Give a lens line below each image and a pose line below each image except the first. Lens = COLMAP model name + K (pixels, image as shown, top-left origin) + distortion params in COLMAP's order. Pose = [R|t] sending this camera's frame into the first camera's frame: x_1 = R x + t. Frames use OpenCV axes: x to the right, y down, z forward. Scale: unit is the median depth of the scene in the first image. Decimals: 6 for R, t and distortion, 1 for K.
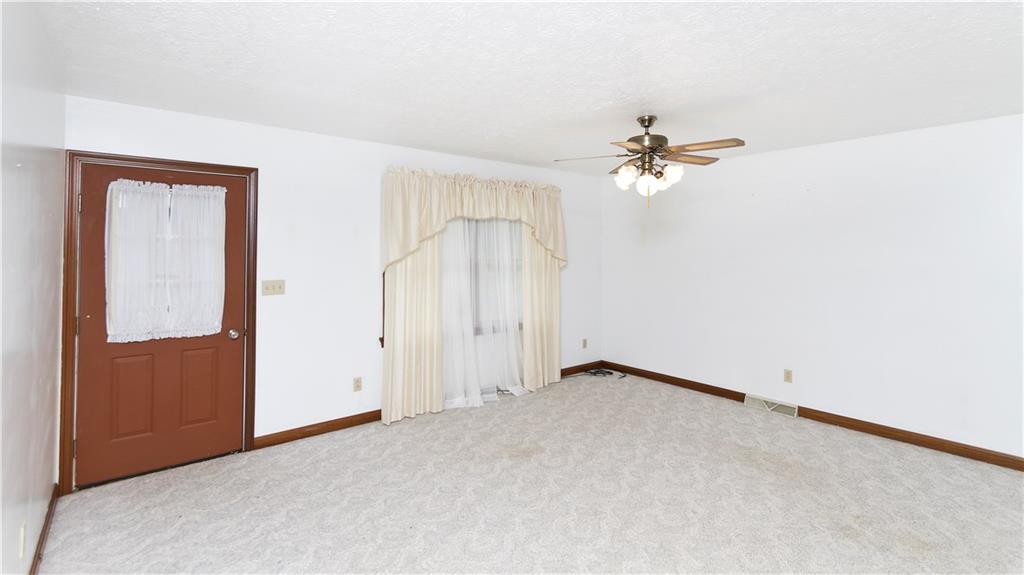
lens RADIAL K [[480.7, 0, 518.1], [0, 480.7, 257.8], [0, 0, 1]] dist [0.000382, -0.000065]
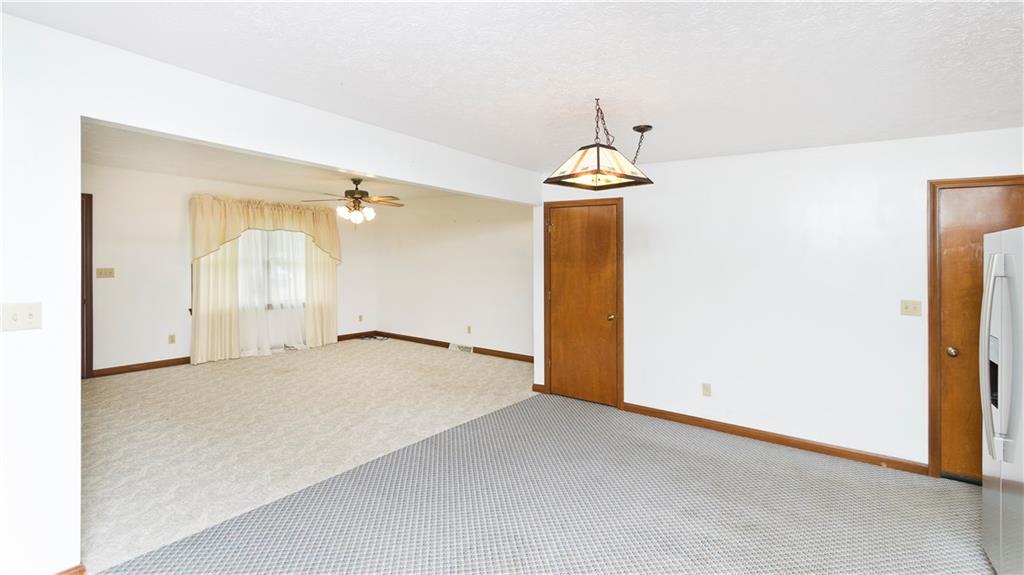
lens RADIAL K [[499.9, 0, 542.7], [0, 499.9, 284.9], [0, 0, 1]] dist [-0.000249, -0.000398]
pose [[0.956359, 0.002940, 0.292181, 0.302291], [-0.015109, 0.999109, 0.039402, 0.014144], [-0.291805, -0.042097, 0.955551, -0.784468]]
